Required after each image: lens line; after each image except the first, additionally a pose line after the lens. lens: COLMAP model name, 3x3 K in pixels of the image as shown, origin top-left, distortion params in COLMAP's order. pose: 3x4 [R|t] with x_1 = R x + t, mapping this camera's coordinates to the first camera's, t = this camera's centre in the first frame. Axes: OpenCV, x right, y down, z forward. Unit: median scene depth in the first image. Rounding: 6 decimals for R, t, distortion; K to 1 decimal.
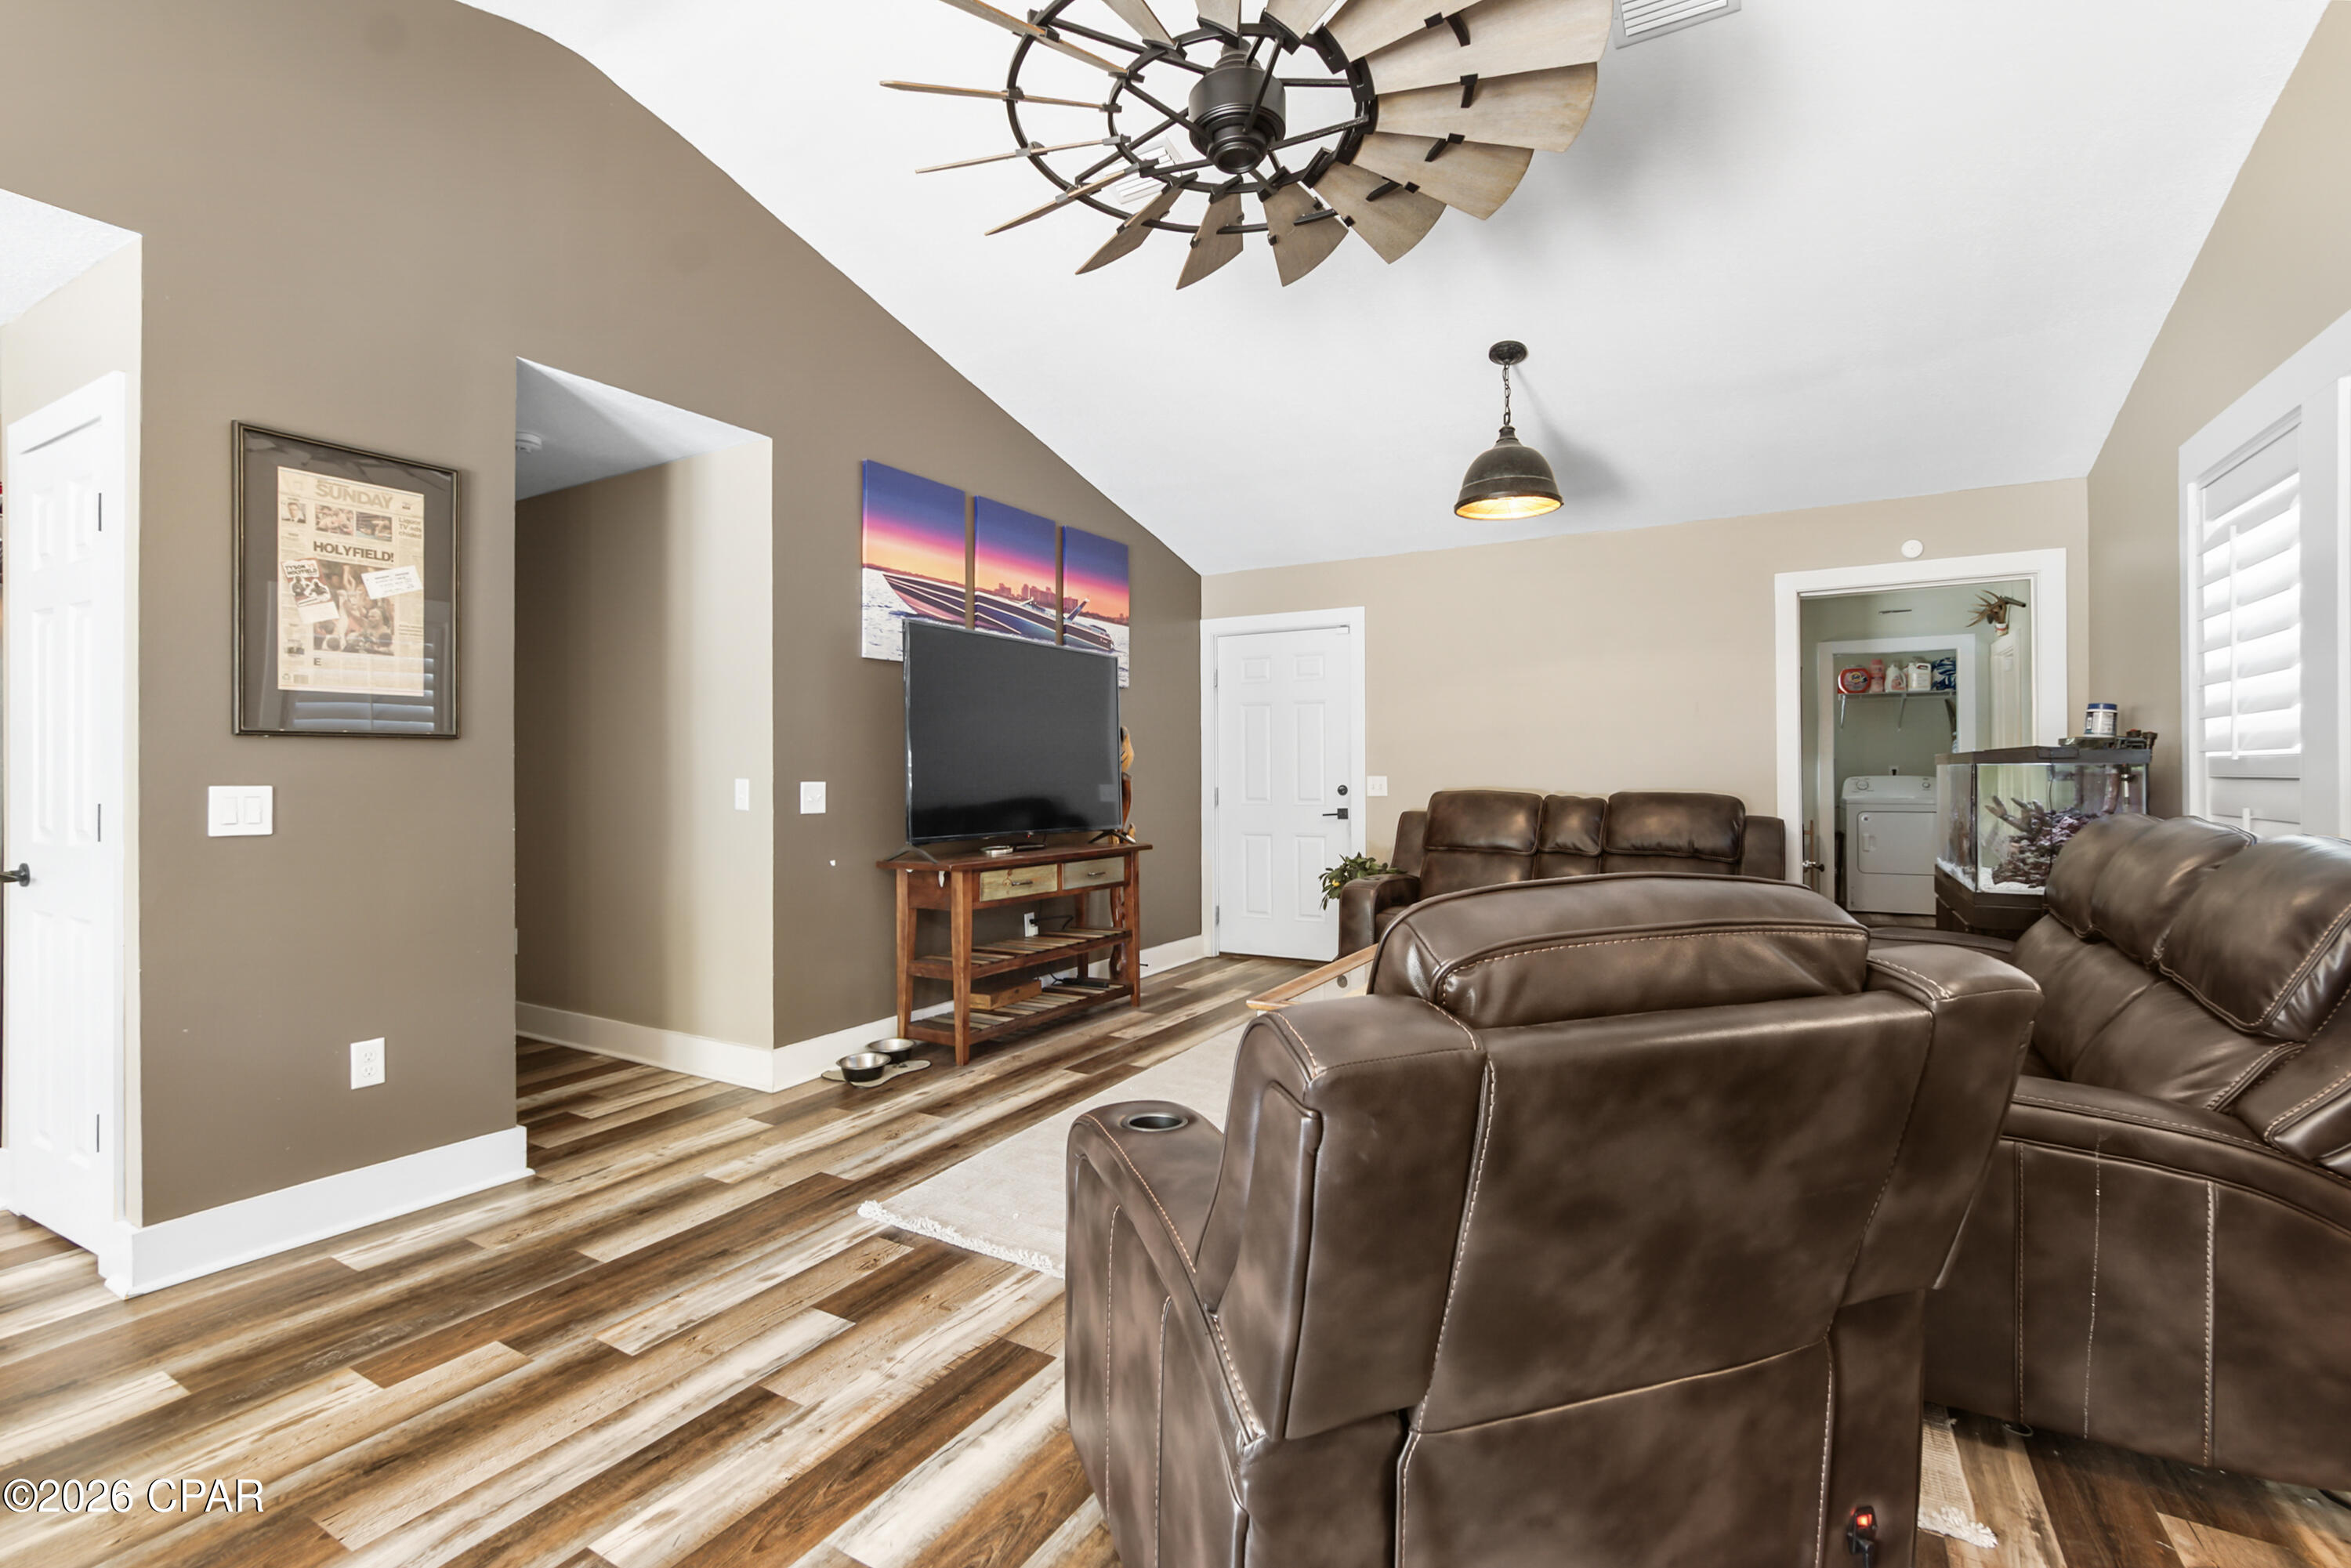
lens RADIAL K [[1056.8, 0, 1171.2], [0, 1056.8, 768.1], [0, 0, 1]] dist [-0.037210, 0.011383]
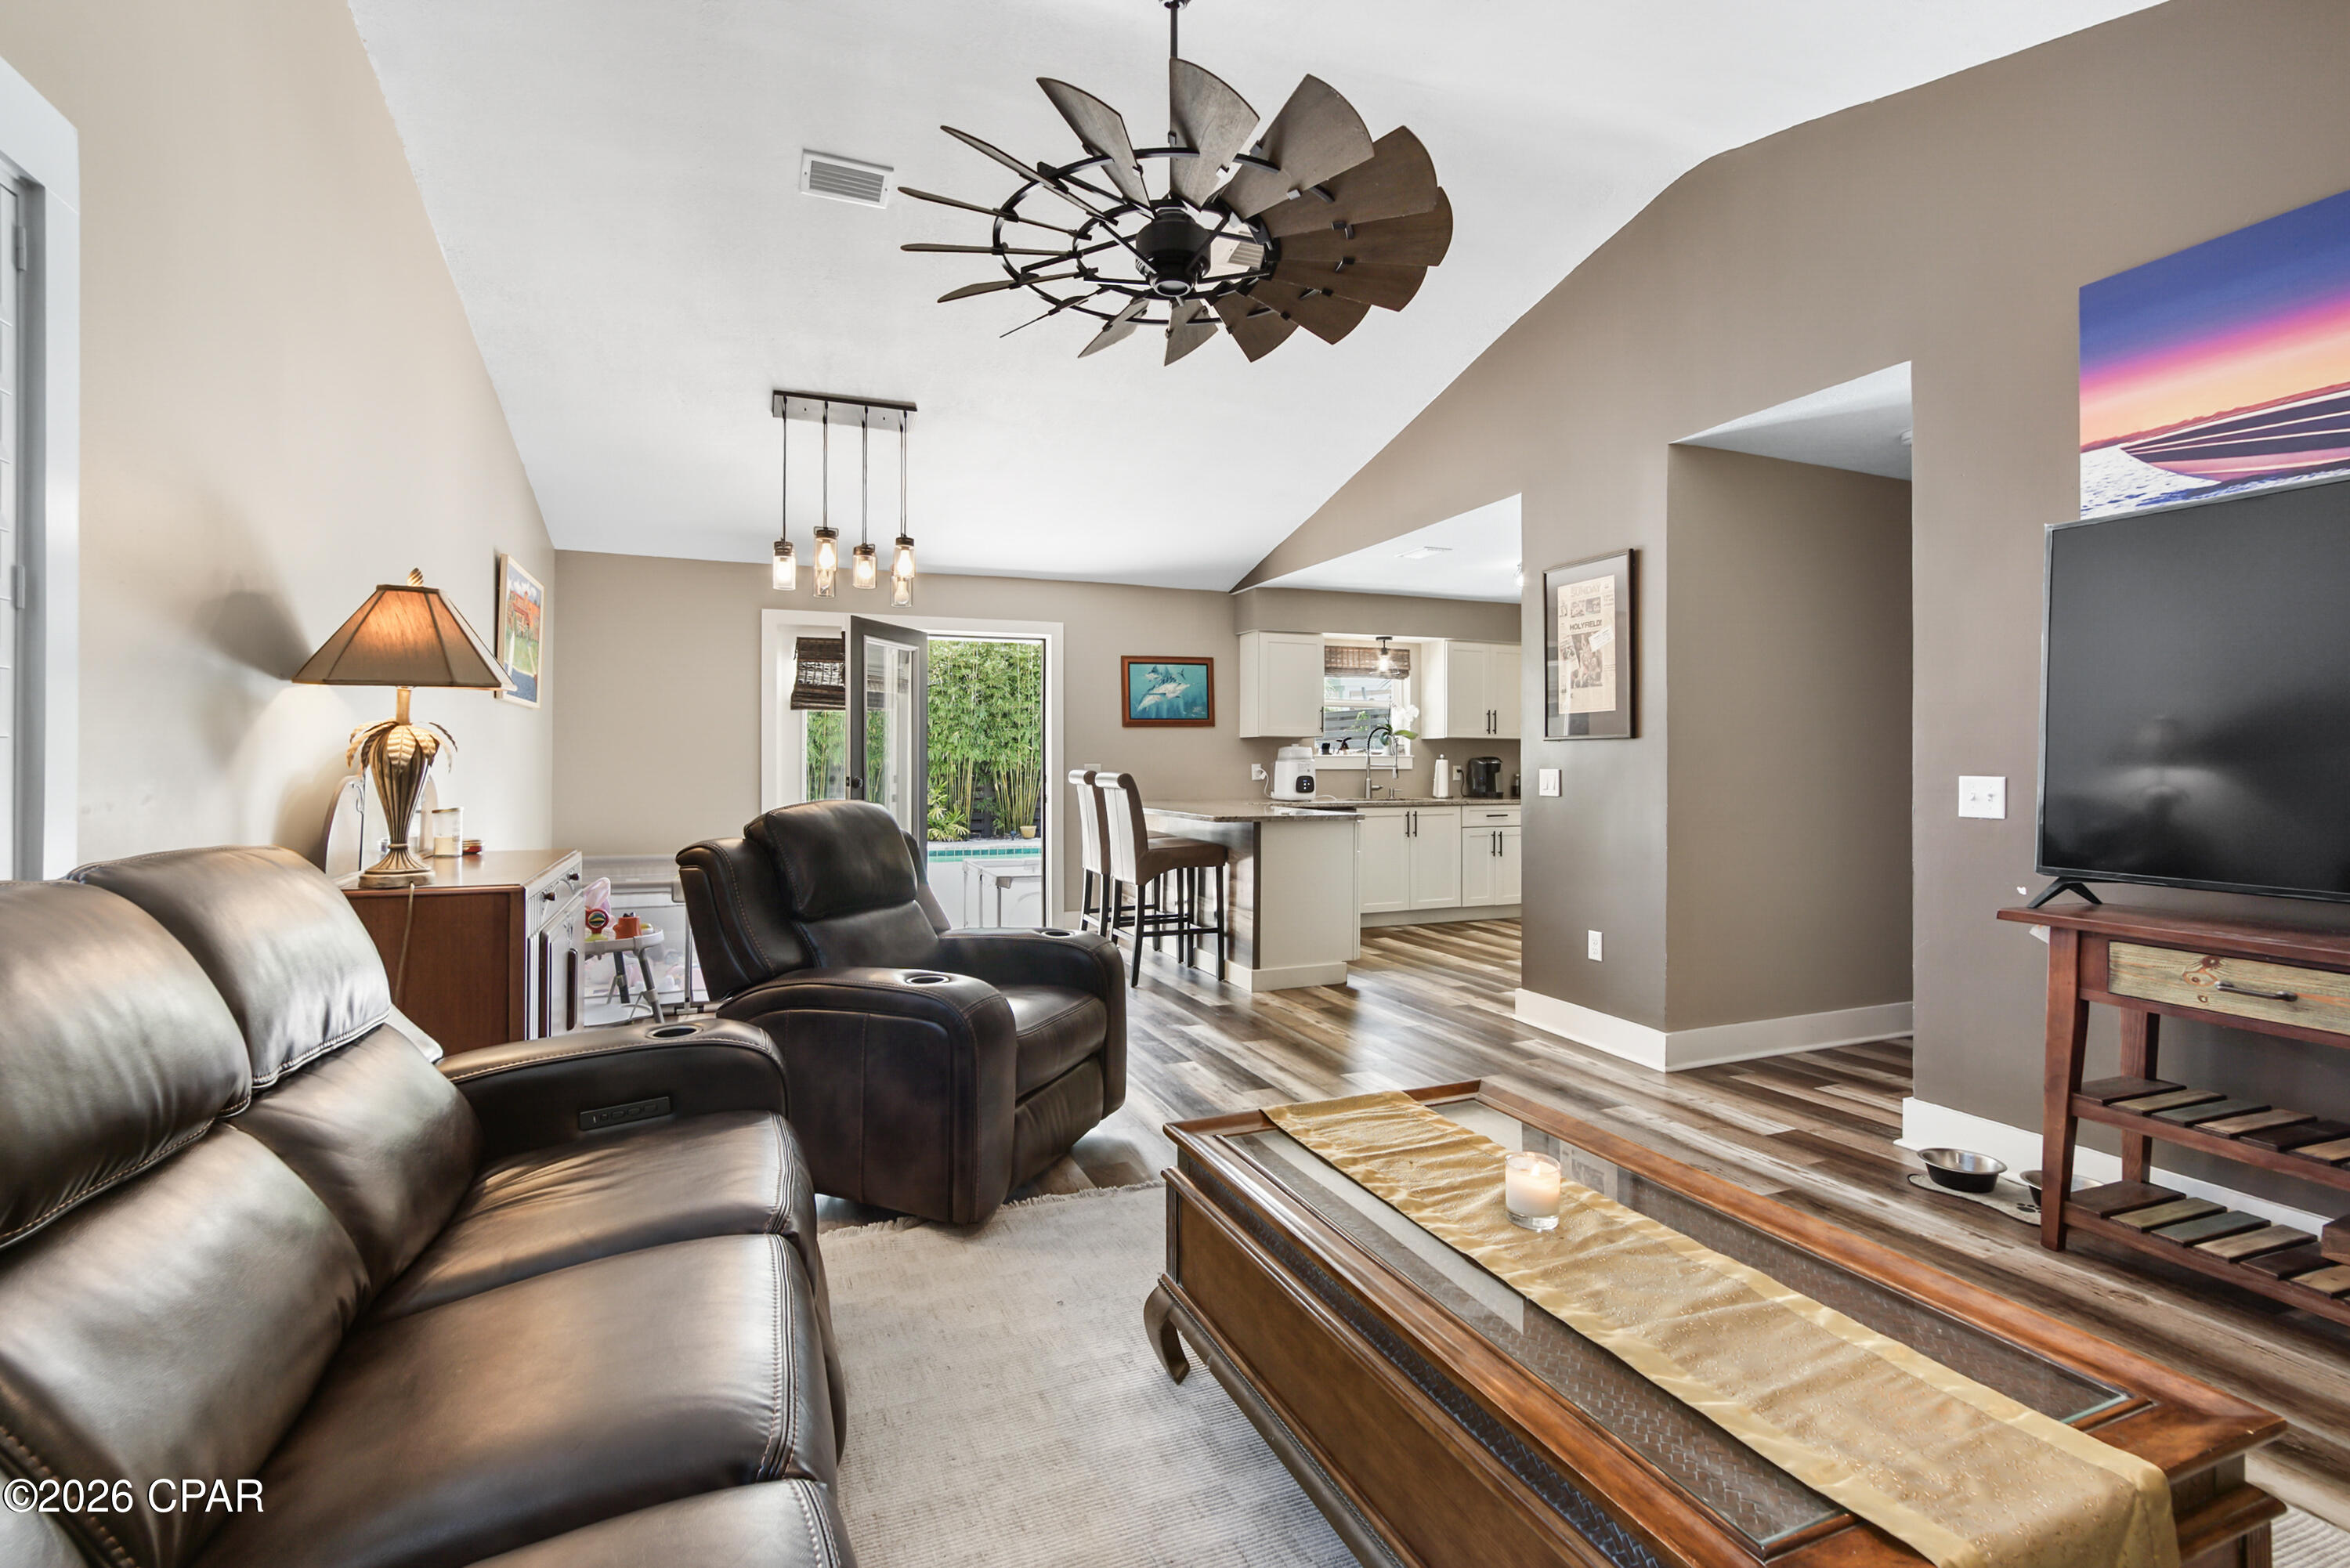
lens RADIAL K [[1056.3, 0, 1170.7], [0, 1056.3, 768.1], [0, 0, 1]] dist [-0.037210, 0.011383]
pose [[-0.614570, 0.006937, -0.788832, 0.878805], [0.002899, 0.999974, 0.006535, 0.001408], [0.788857, 0.001729, -0.614574, 1.461817]]
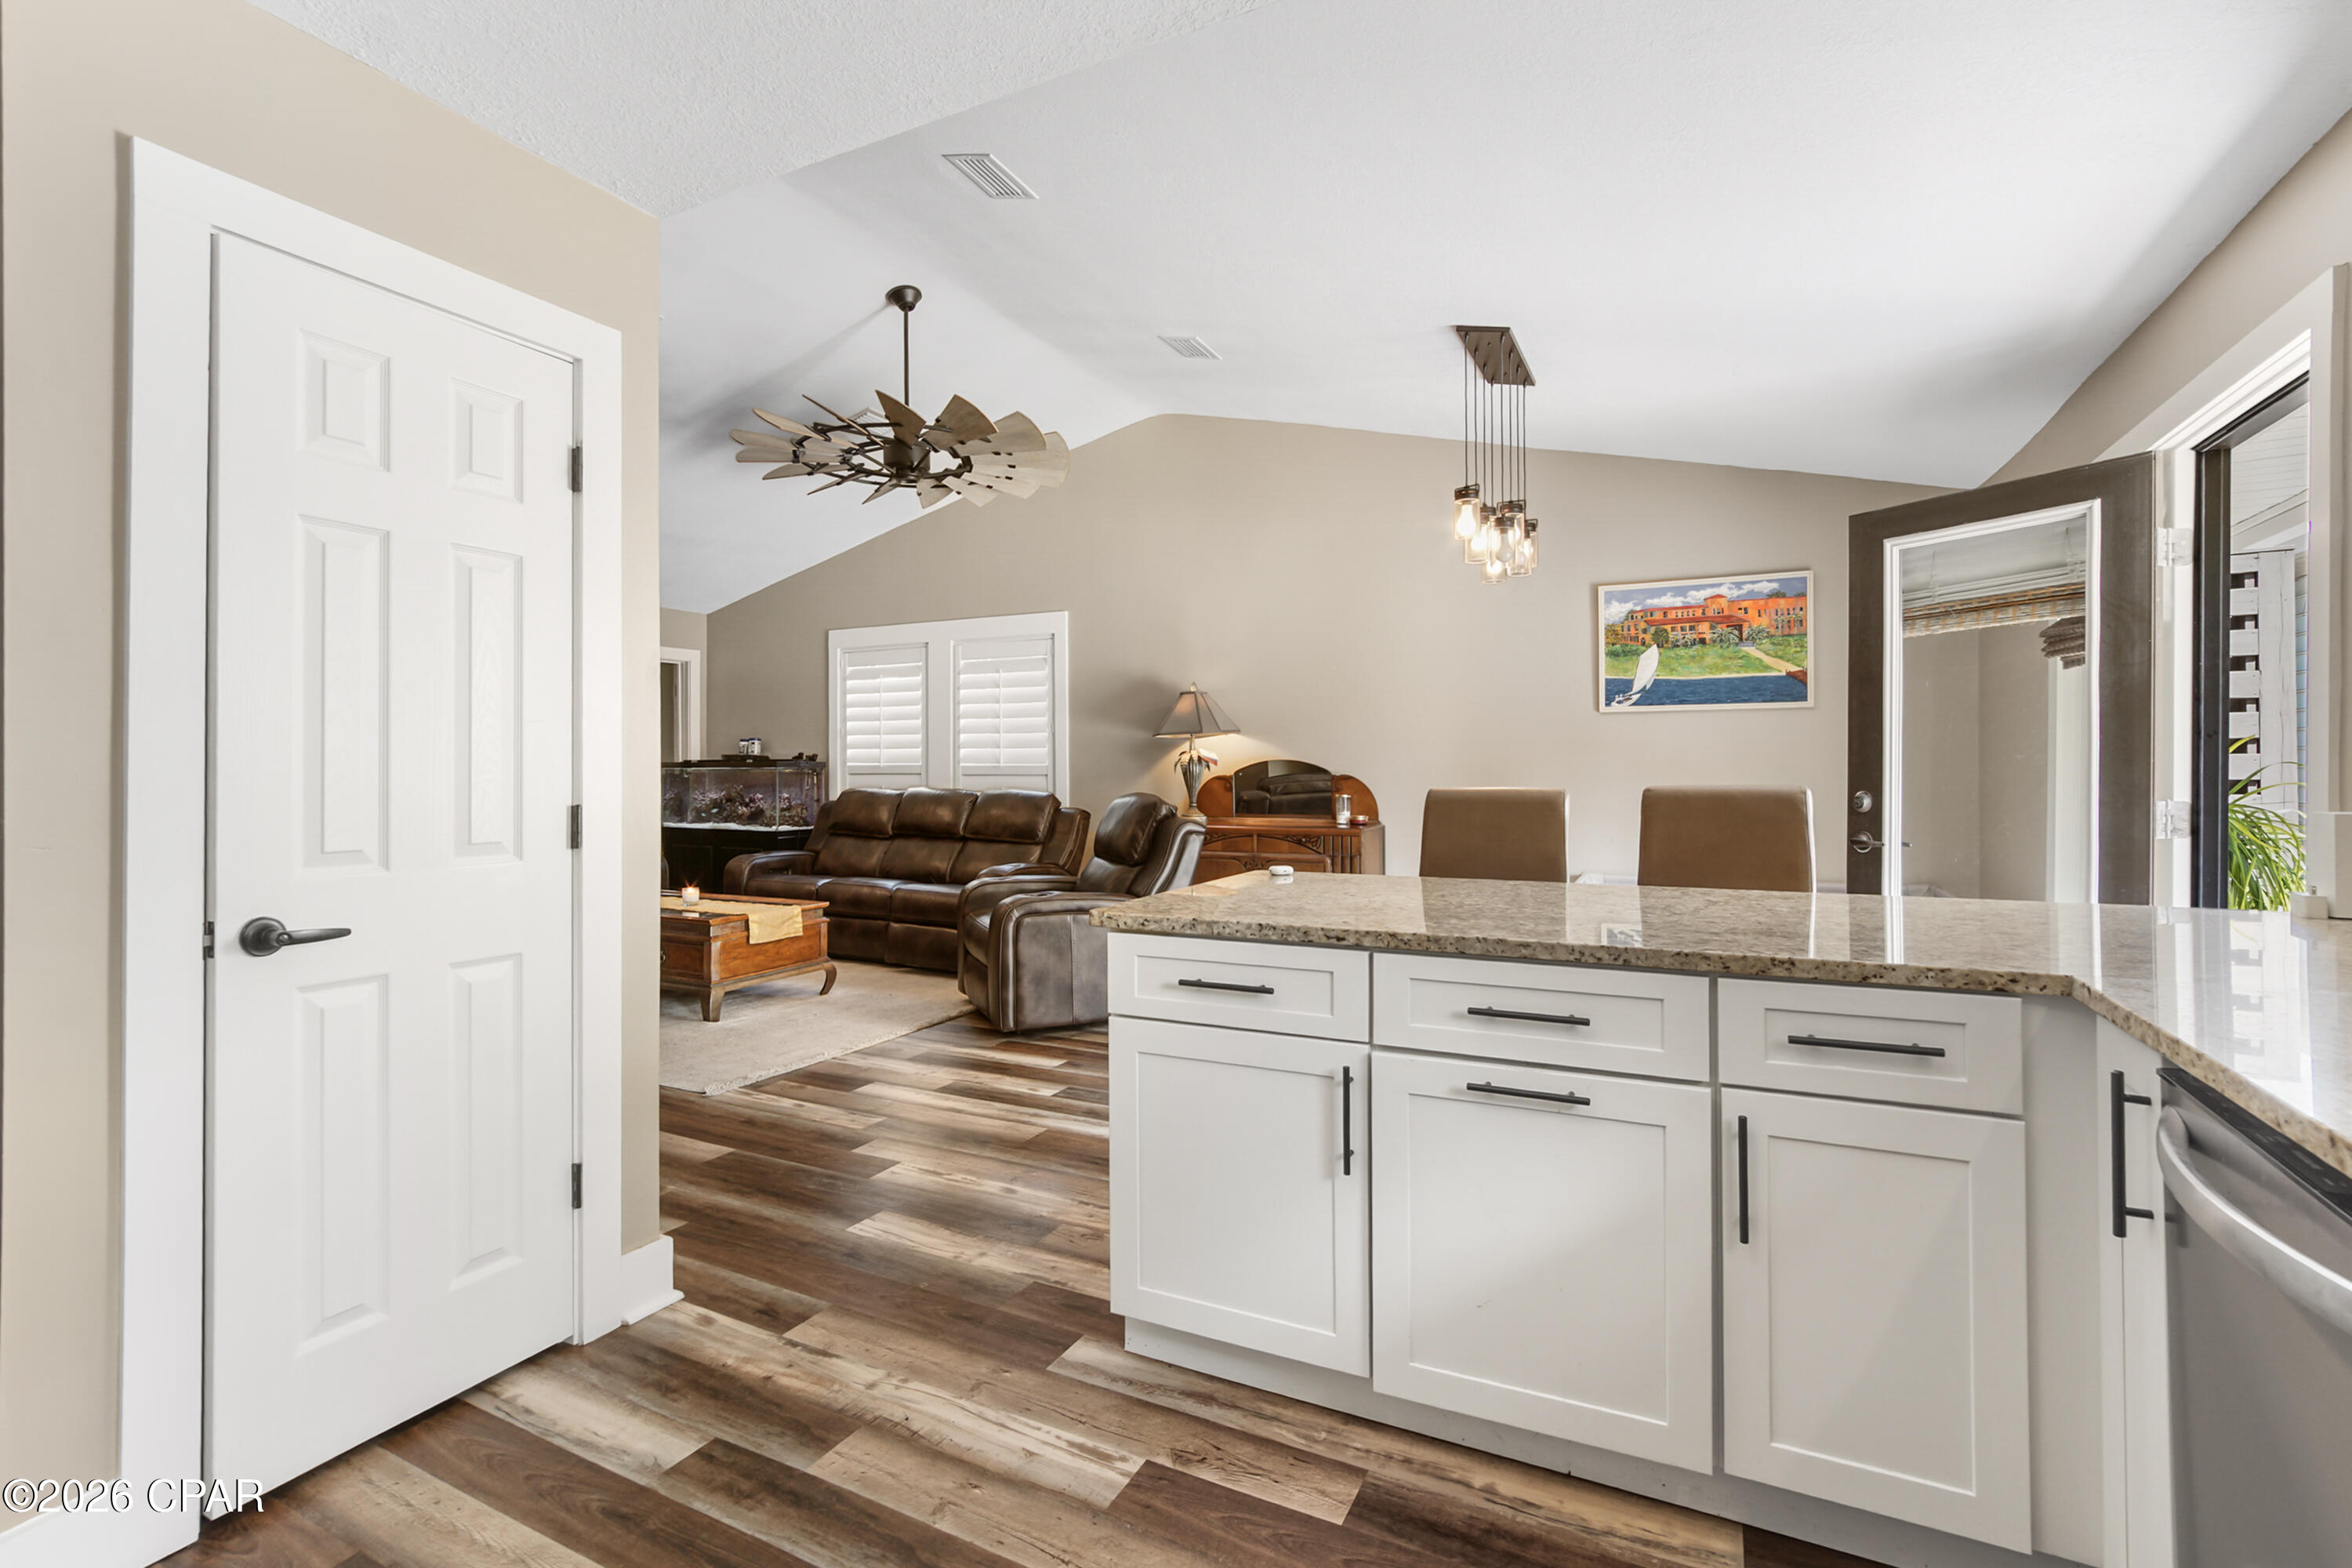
lens RADIAL K [[1057.3, 0, 1171.7], [0, 1057.3, 768.1], [0, 0, 1]] dist [-0.037210, 0.011383]
pose [[-0.052703, 0.004173, 0.998602, -1.701749], [0.000607, 0.999991, -0.004147, 0.007572], [-0.998610, 0.000388, -0.052705, 0.481179]]
